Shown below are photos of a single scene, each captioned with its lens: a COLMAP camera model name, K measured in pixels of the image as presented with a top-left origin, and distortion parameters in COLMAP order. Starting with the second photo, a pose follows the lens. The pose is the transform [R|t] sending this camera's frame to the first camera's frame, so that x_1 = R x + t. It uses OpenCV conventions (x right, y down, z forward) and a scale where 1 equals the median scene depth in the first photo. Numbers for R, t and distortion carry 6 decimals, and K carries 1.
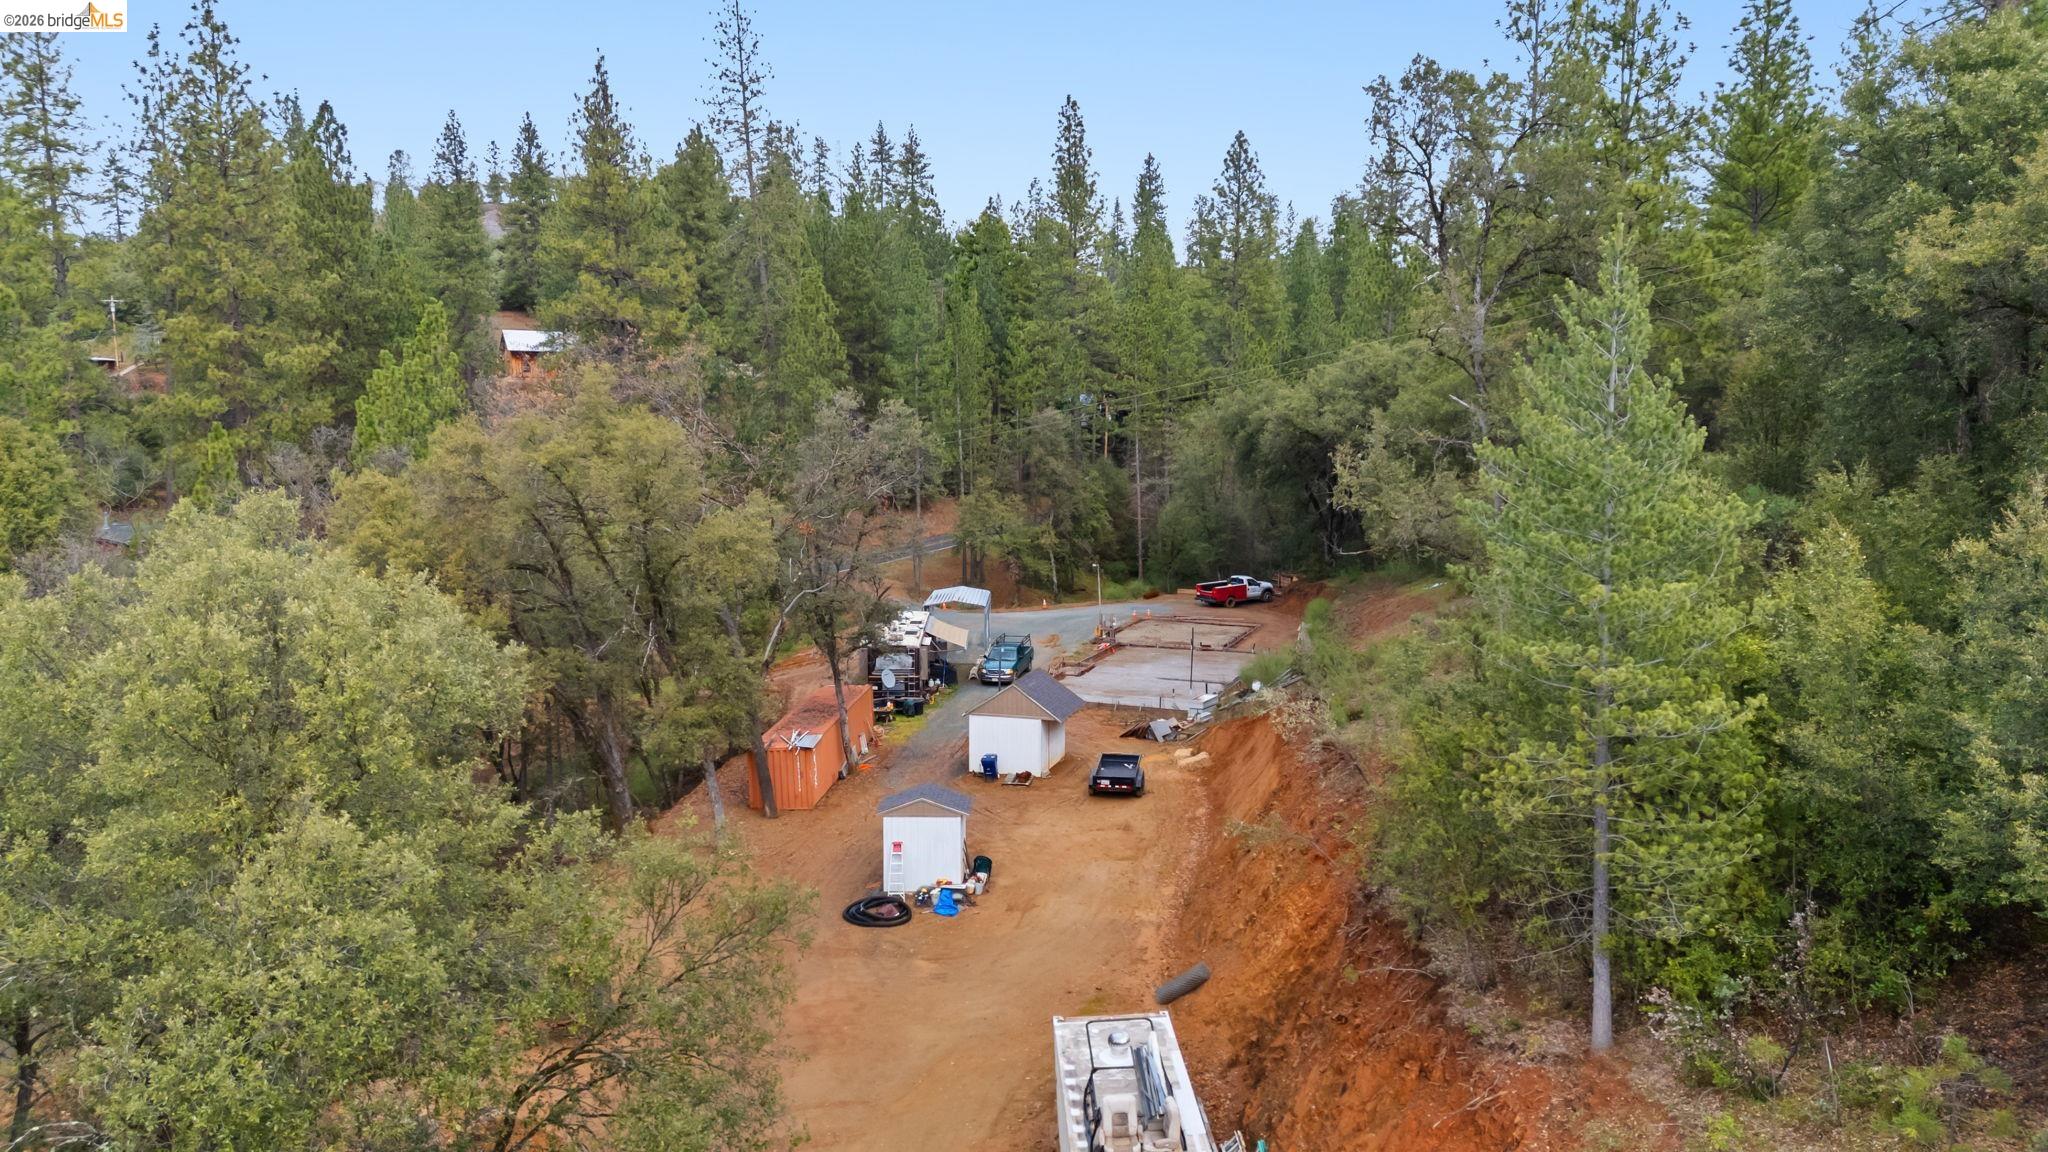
lens RADIAL K [[1520.3, 0, 1030.7], [0, 1520.3, 578.7], [0, 0, 1]] dist [0.129309, -0.150564]
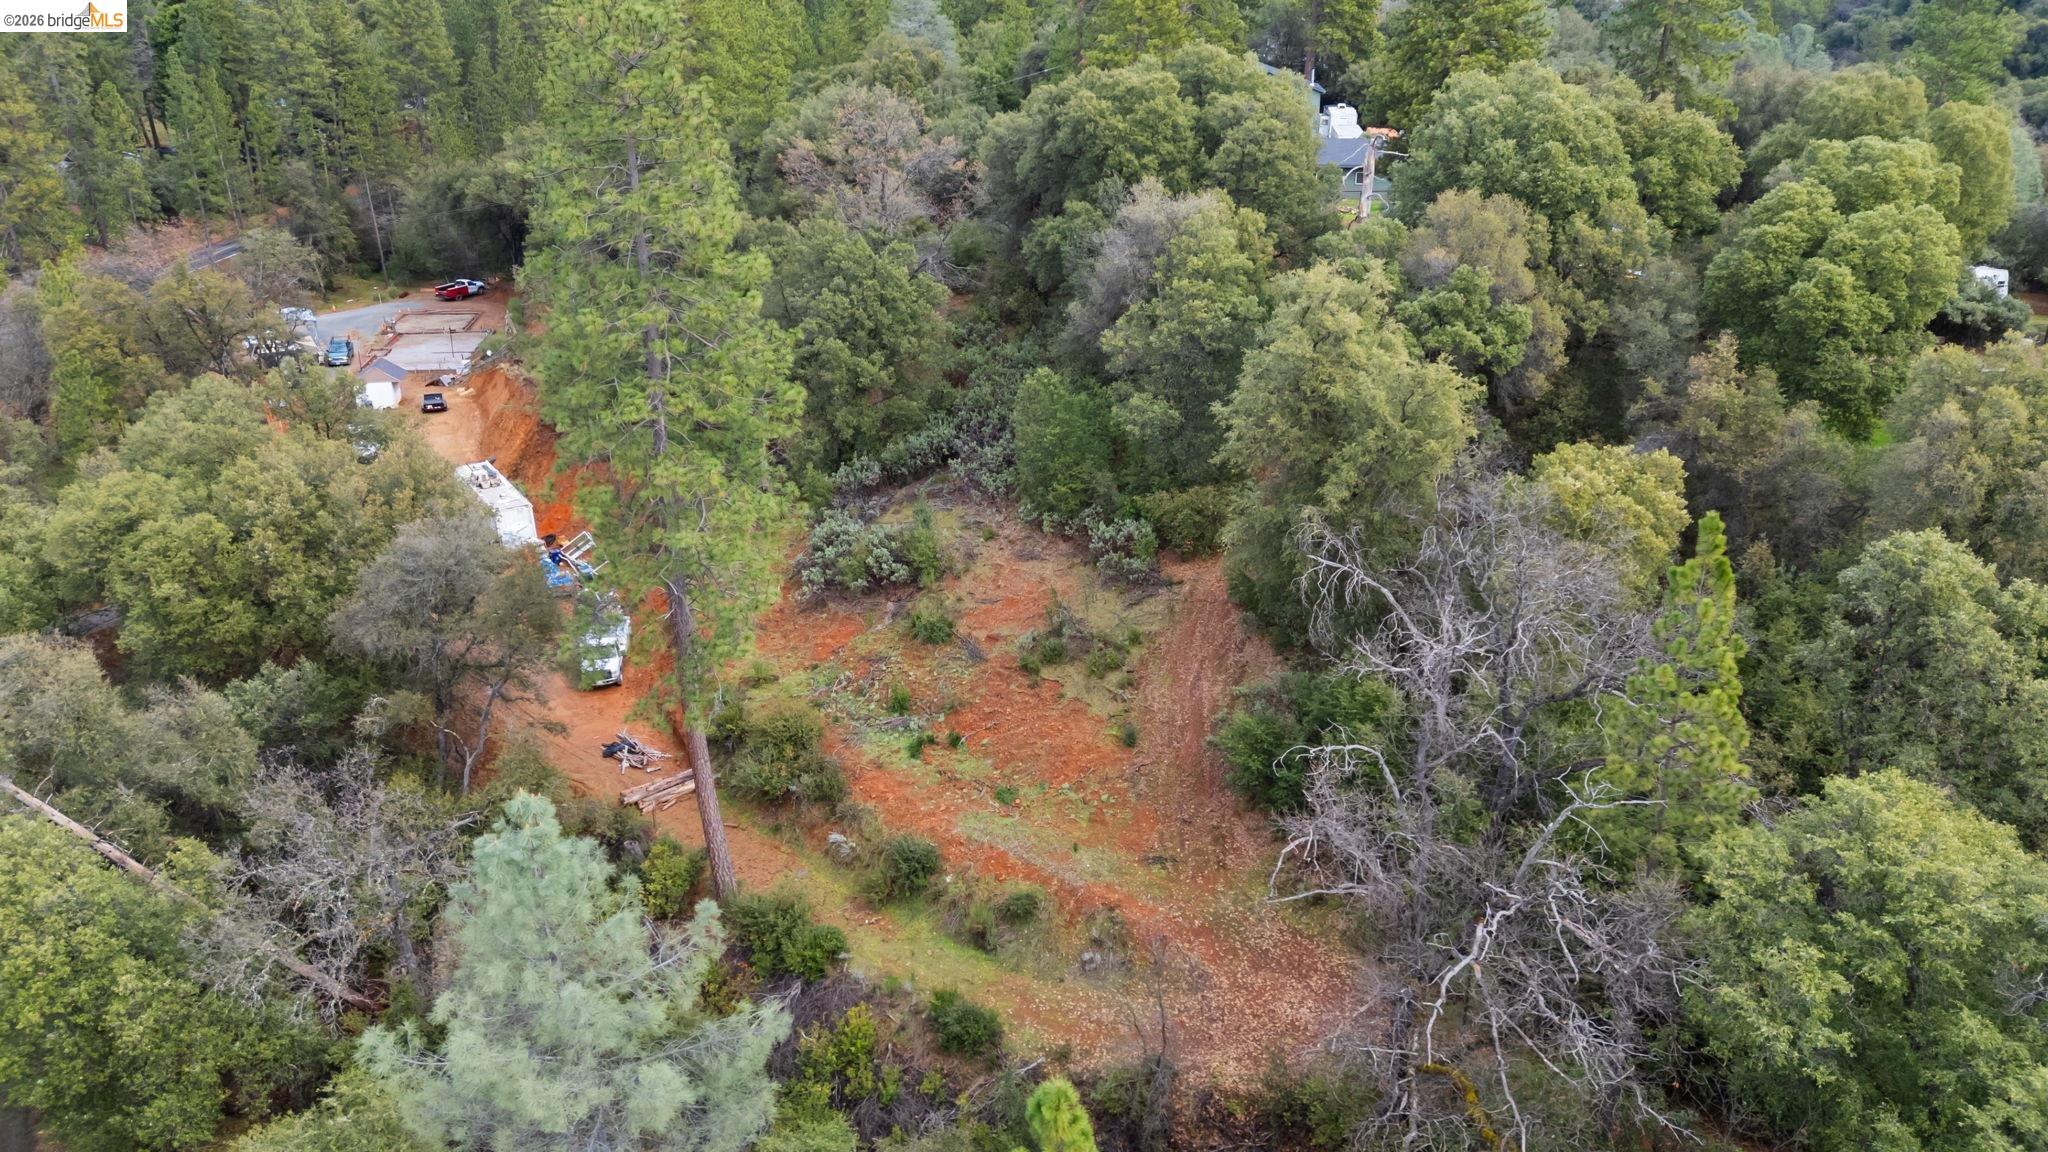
lens RADIAL K [[1520.3, 0, 1030.7], [0, 1520.3, 578.7], [0, 0, 1]] dist [0.129309, -0.150564]
pose [[0.874860, -0.177296, 0.450761, -0.161480], [0.061025, 0.963532, 0.260541, -0.106099], [-0.480515, -0.200429, 0.853776, -0.933529]]
